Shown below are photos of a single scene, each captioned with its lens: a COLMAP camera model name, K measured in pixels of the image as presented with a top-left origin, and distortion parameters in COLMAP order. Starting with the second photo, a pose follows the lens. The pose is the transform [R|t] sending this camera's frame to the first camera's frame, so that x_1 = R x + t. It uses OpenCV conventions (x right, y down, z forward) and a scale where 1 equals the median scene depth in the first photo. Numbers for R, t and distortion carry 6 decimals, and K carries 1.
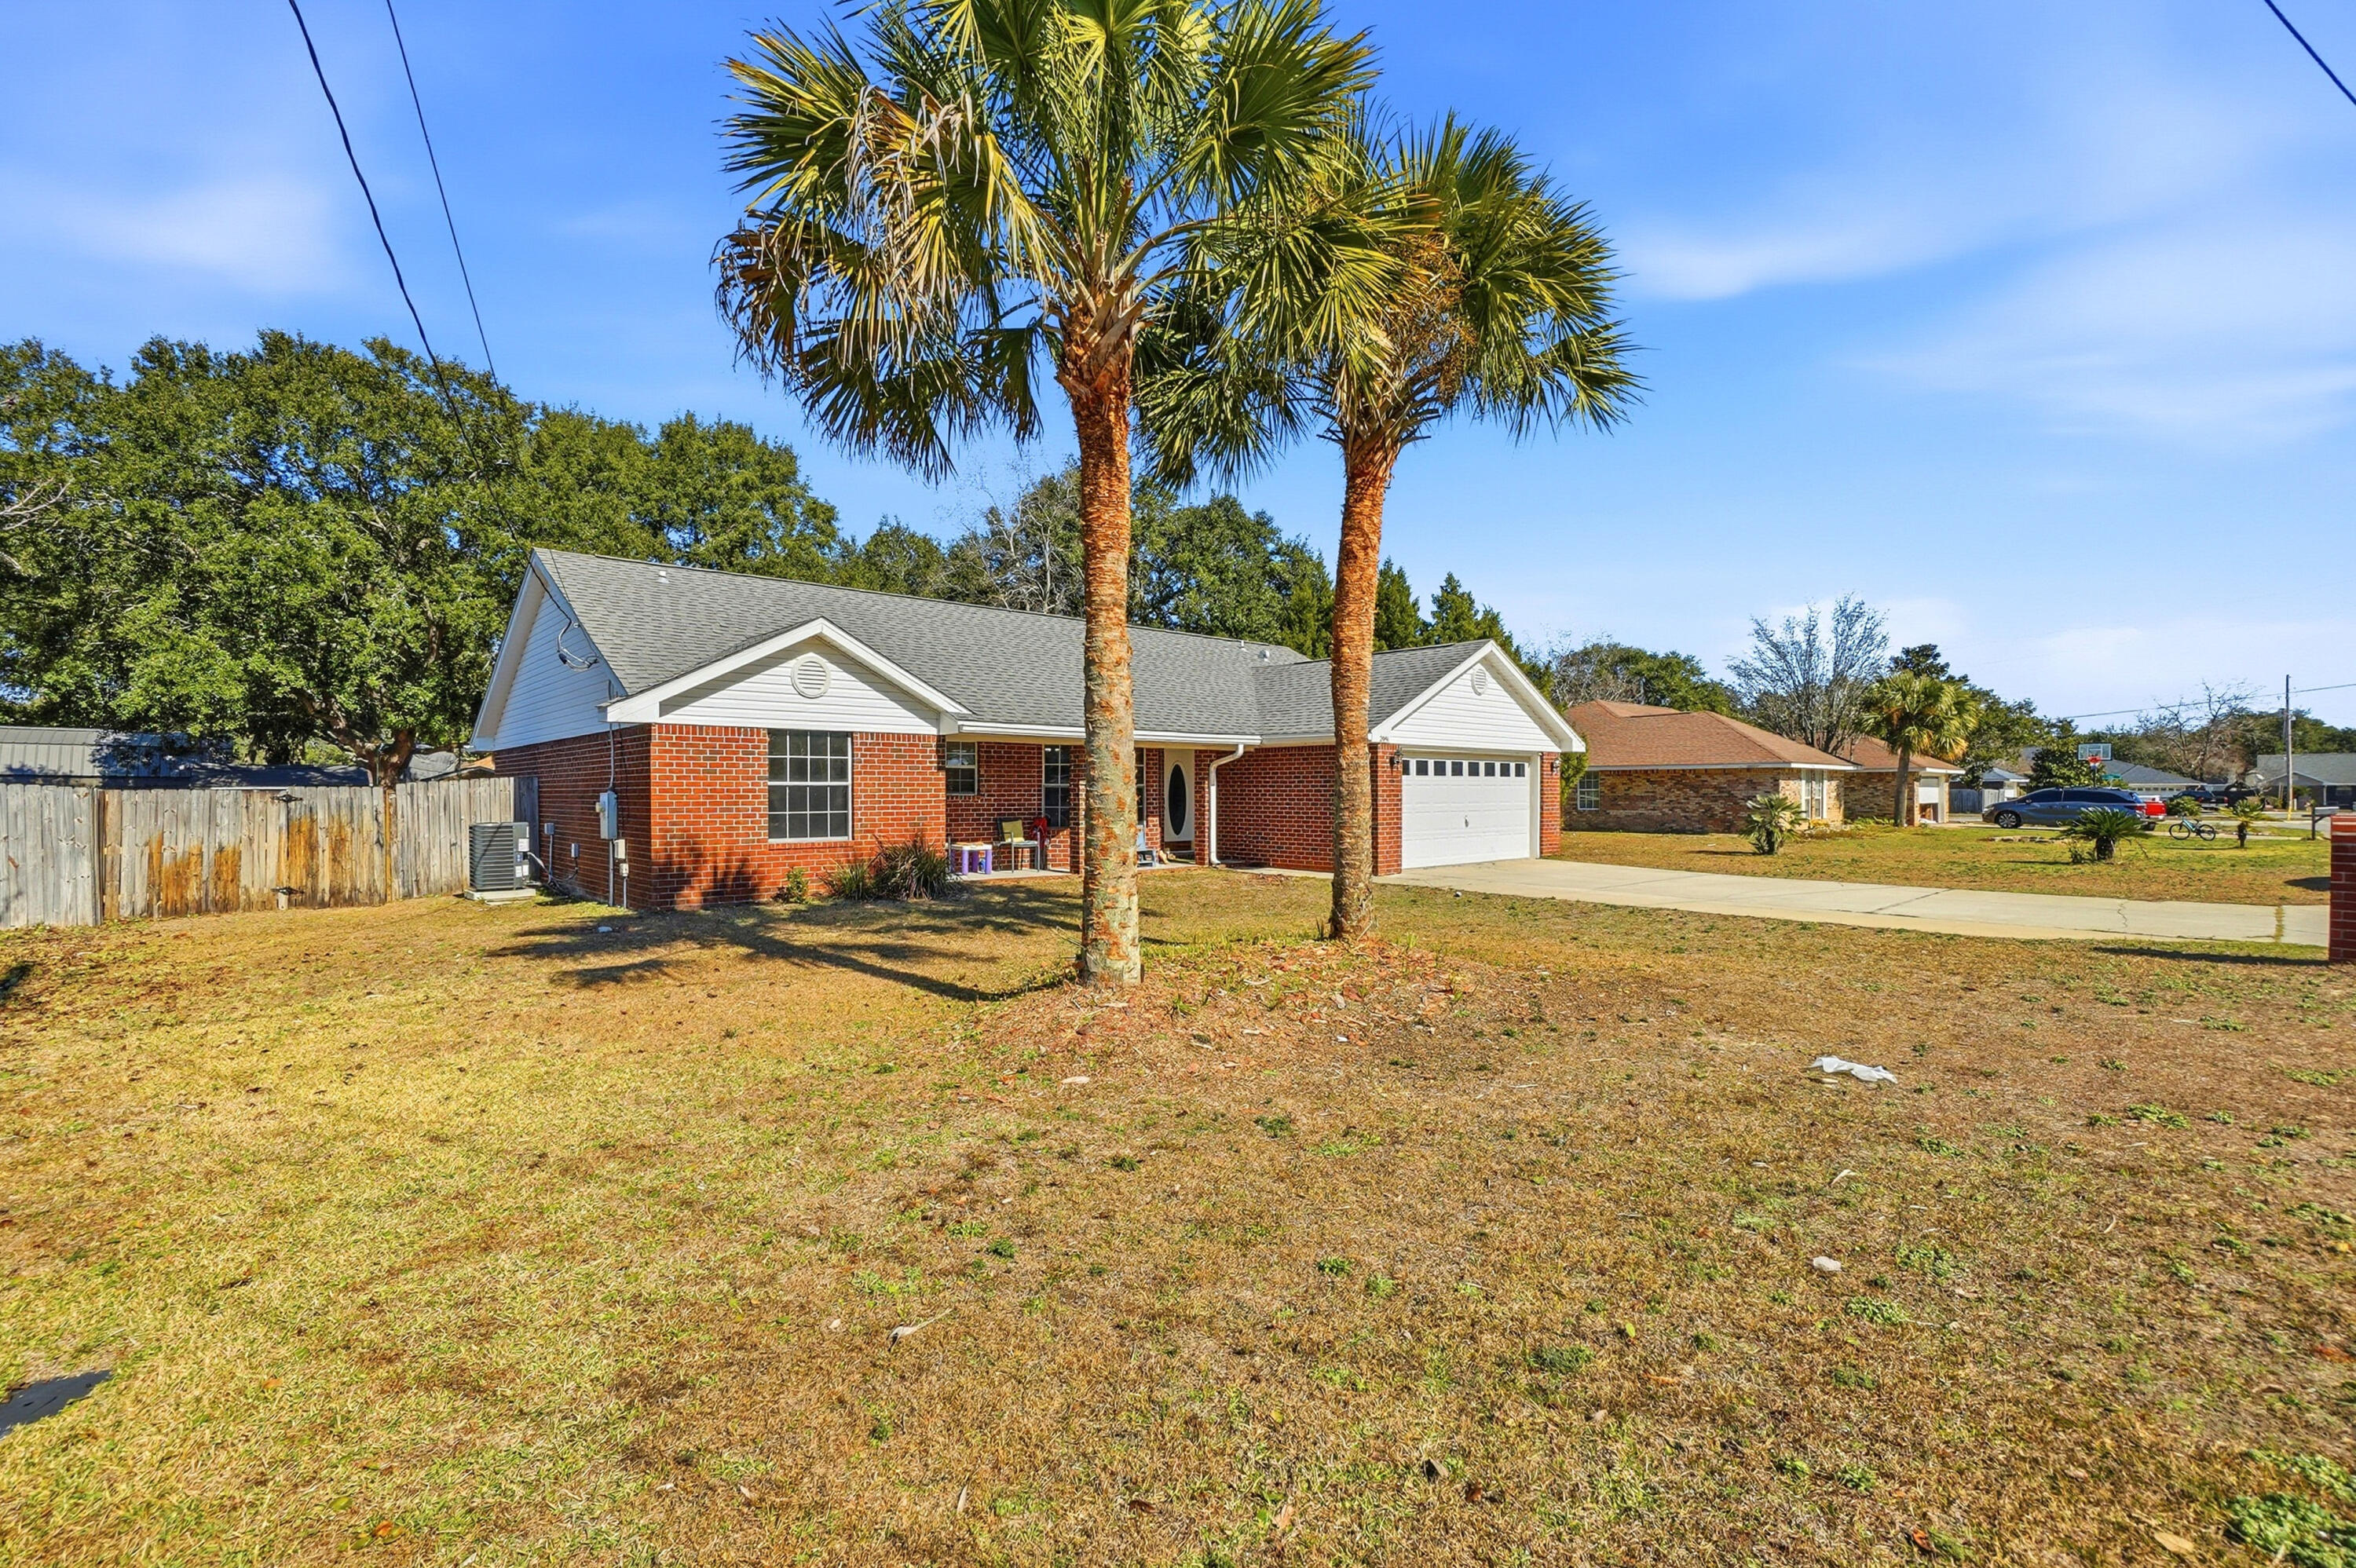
lens RADIAL K [[1069.4, 0, 1162.8], [0, 1069.4, 790.0], [0, 0, 1]] dist [-0.056551, 0.022609]
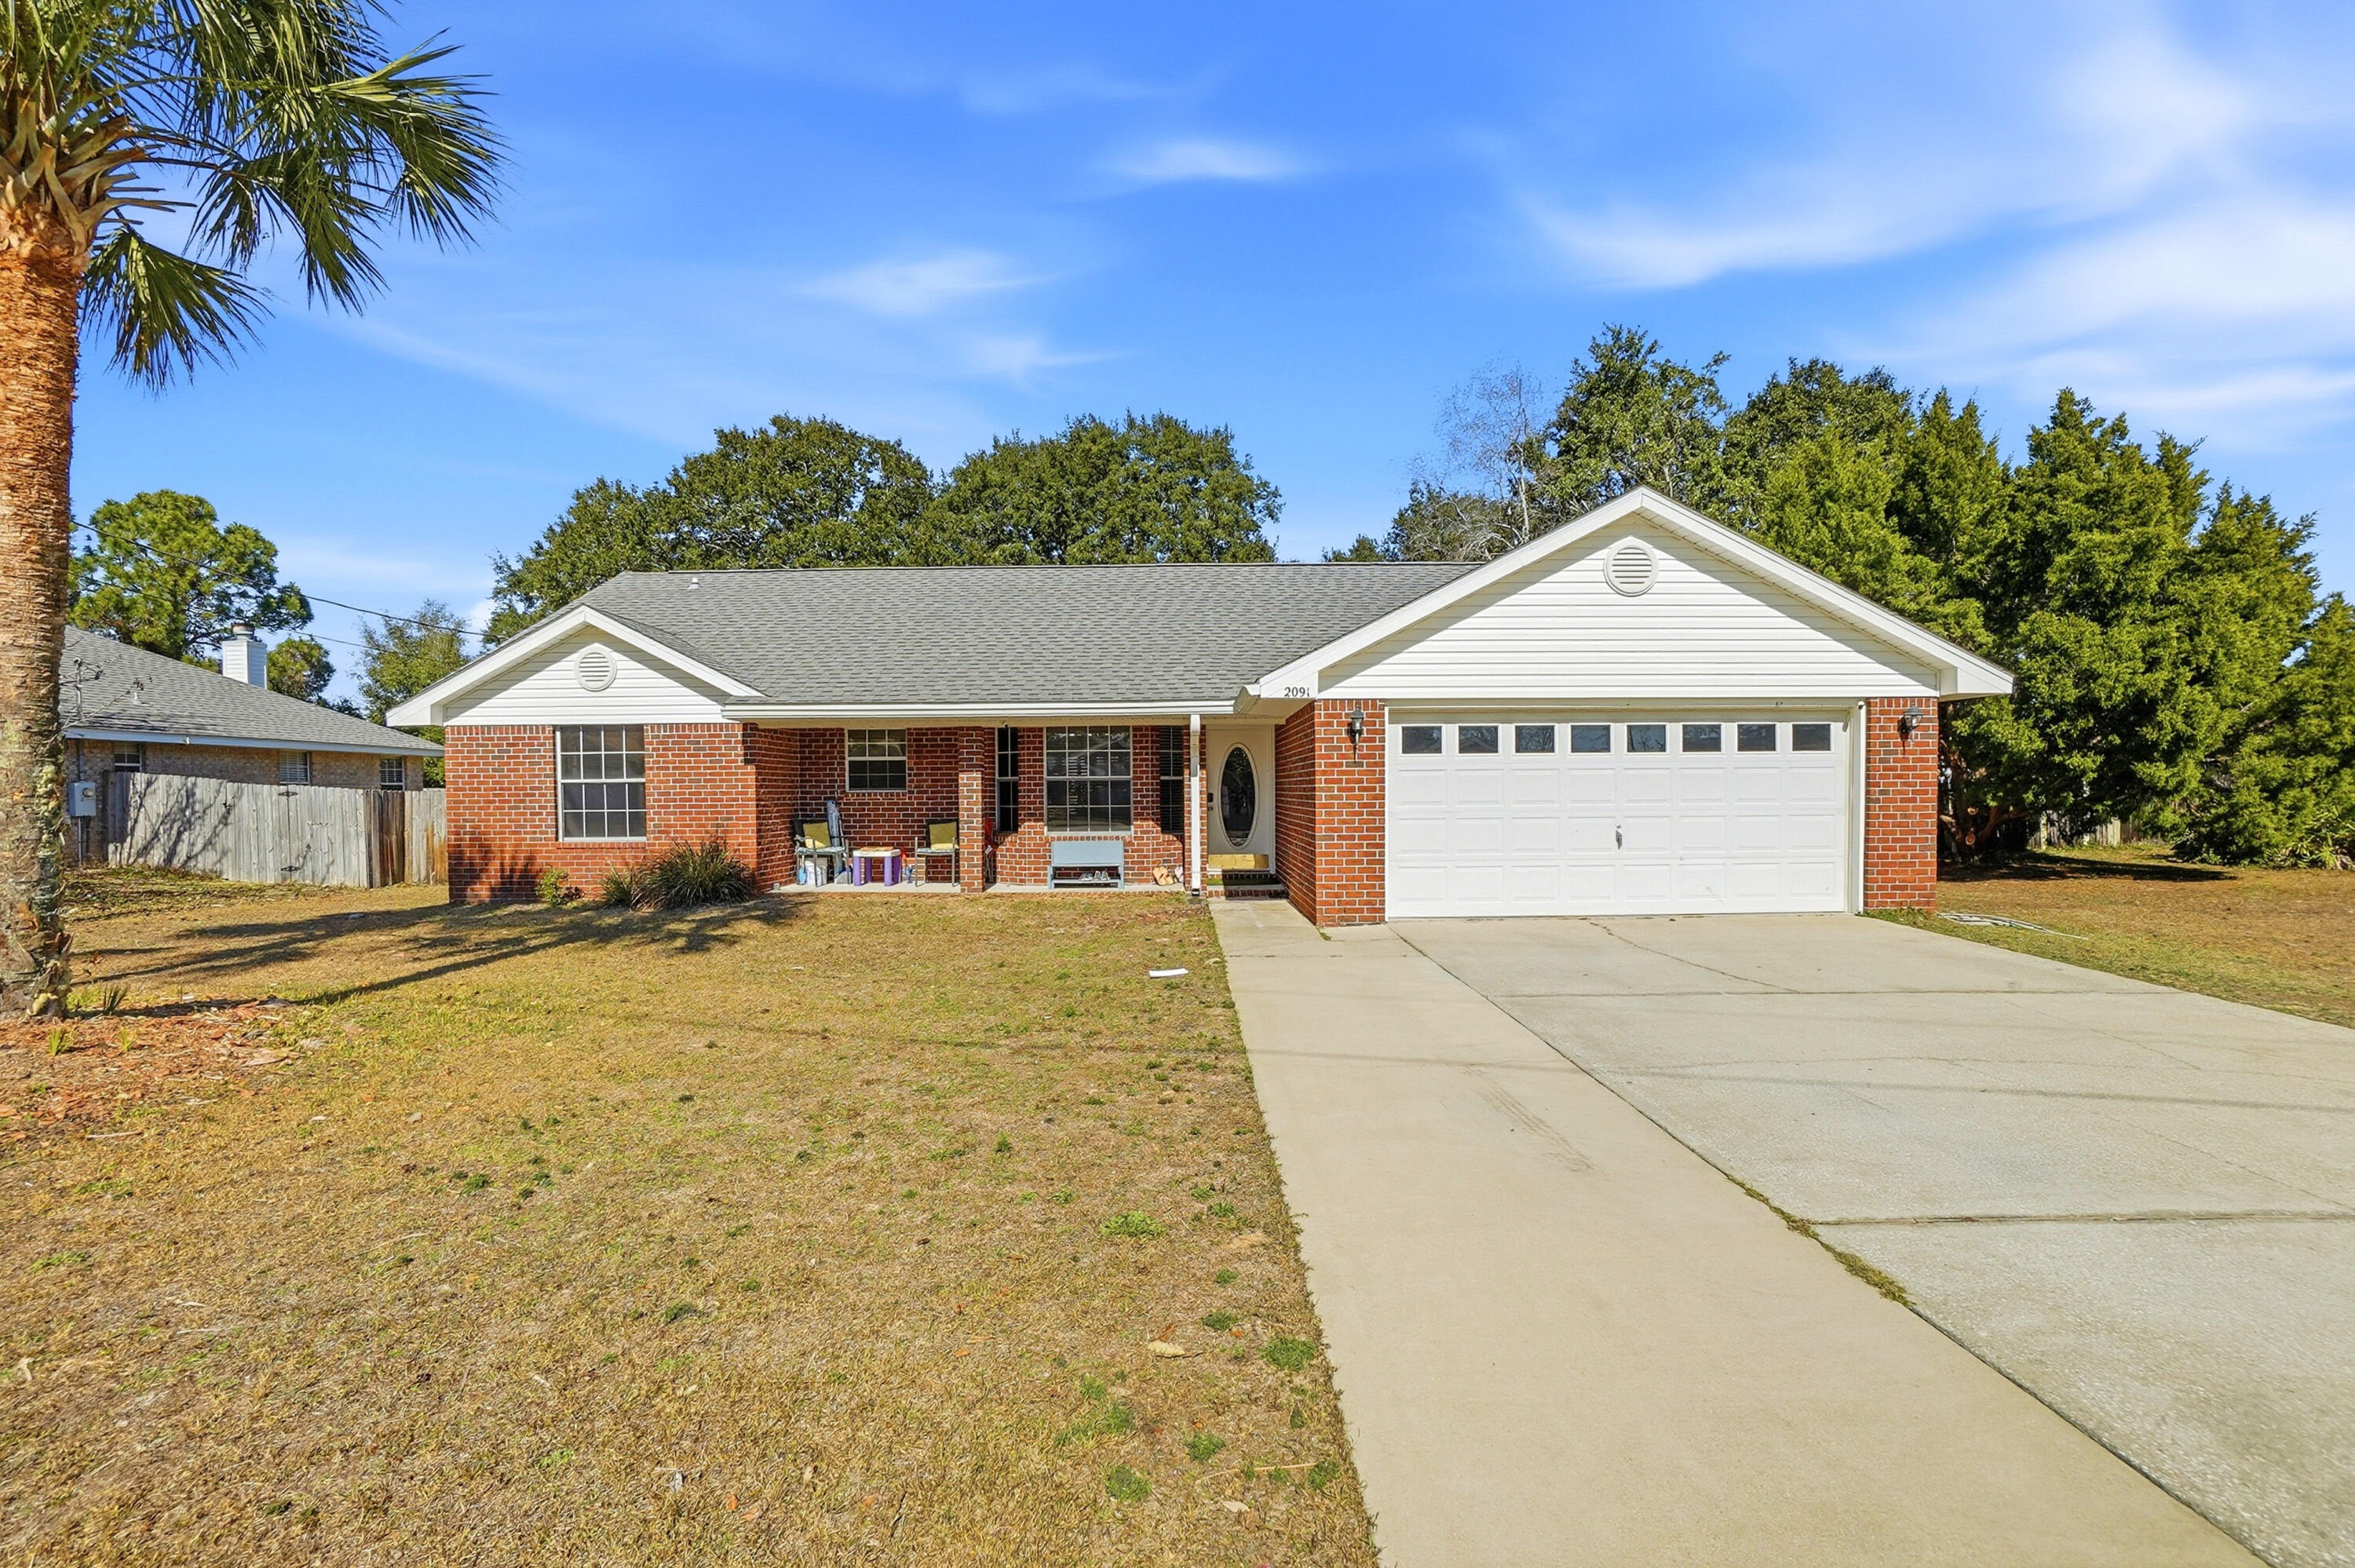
lens RADIAL K [[1075.9, 0, 1165.4], [0, 1075.9, 817.6], [0, 0, 1]] dist [-0.056951, 0.024026]
pose [[0.732277, 0.013120, -0.680881, 0.627233], [0.004908, 0.999687, 0.024542, 0.005827], [0.680989, -0.021313, 0.731983, 0.591653]]
